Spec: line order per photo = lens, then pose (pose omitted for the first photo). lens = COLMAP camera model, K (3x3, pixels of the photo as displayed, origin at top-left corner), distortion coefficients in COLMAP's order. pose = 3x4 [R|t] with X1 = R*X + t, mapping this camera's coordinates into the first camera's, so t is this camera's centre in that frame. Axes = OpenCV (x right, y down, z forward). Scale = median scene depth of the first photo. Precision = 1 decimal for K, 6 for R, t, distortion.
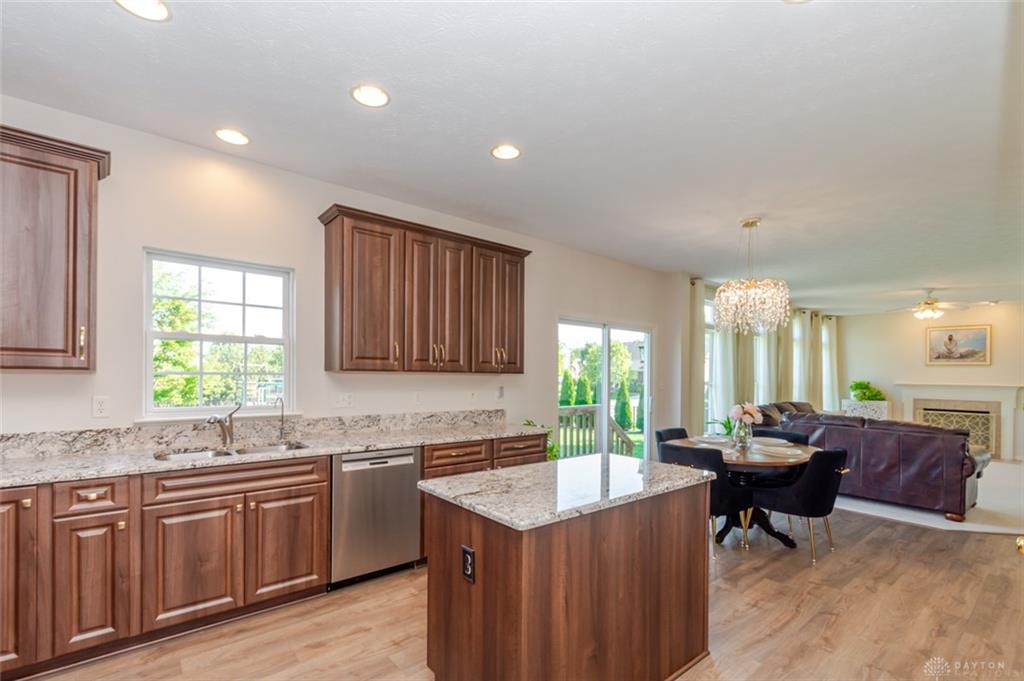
lens RADIAL K [[460.8, 0, 494.6], [0, 460.8, 373.0], [0, 0, 1]] dist [0.001196, -0.005620]
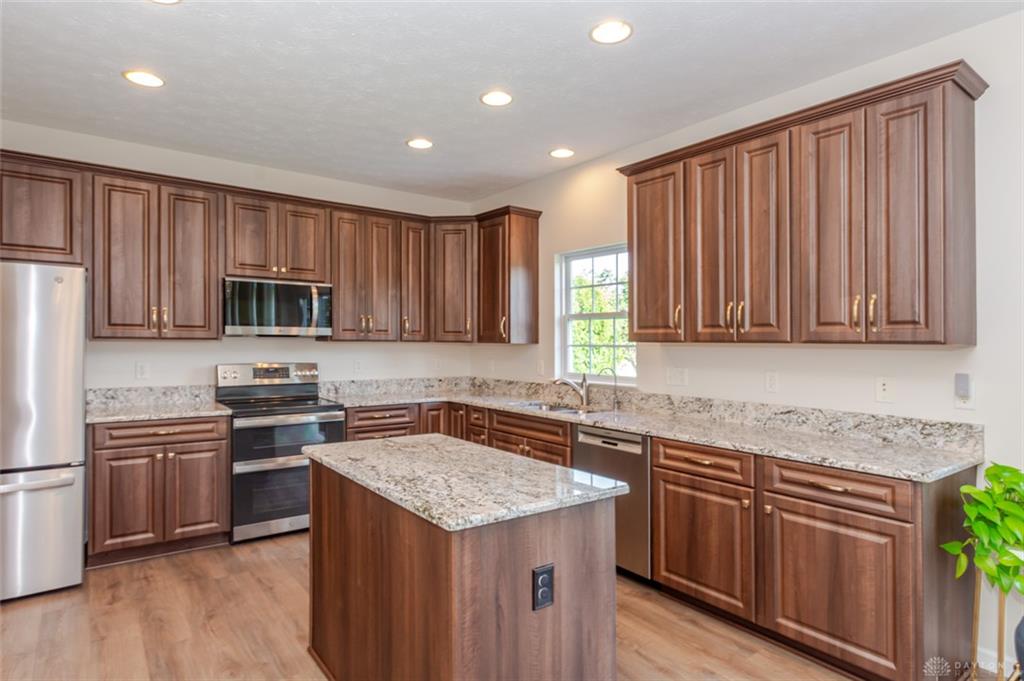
lens RADIAL K [[565.2, 0, 519.7], [0, 565.2, 347.8], [0, 0, 1]] dist [0.005292, 0.001204]
pose [[-0.008083, -0.008079, -0.999935, 0.606836], [-0.013775, 0.999873, -0.007967, 0.014605], [0.999872, 0.013710, -0.008193, 0.589355]]
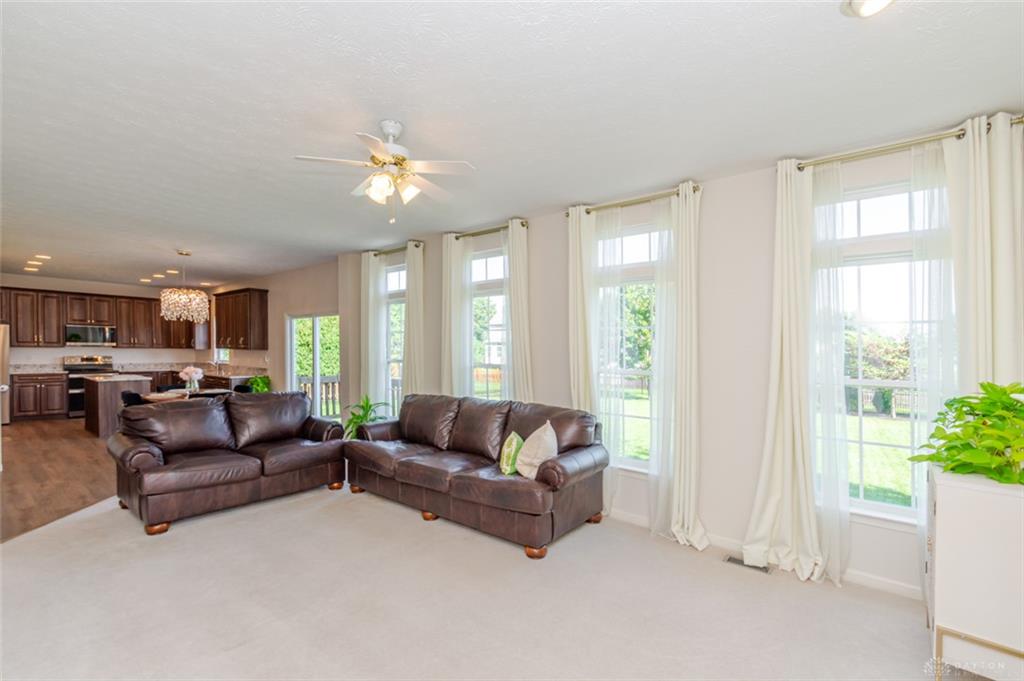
lens RADIAL K [[460.8, 0, 542.9], [0, 460.8, 364.3], [0, 0, 1]] dist [0.001196, -0.005620]
pose [[0.238902, 0.008976, -0.971002, 2.626667], [-0.014028, 0.999885, 0.005791, 0.042193], [0.970942, 0.012238, 0.239000, 1.980116]]
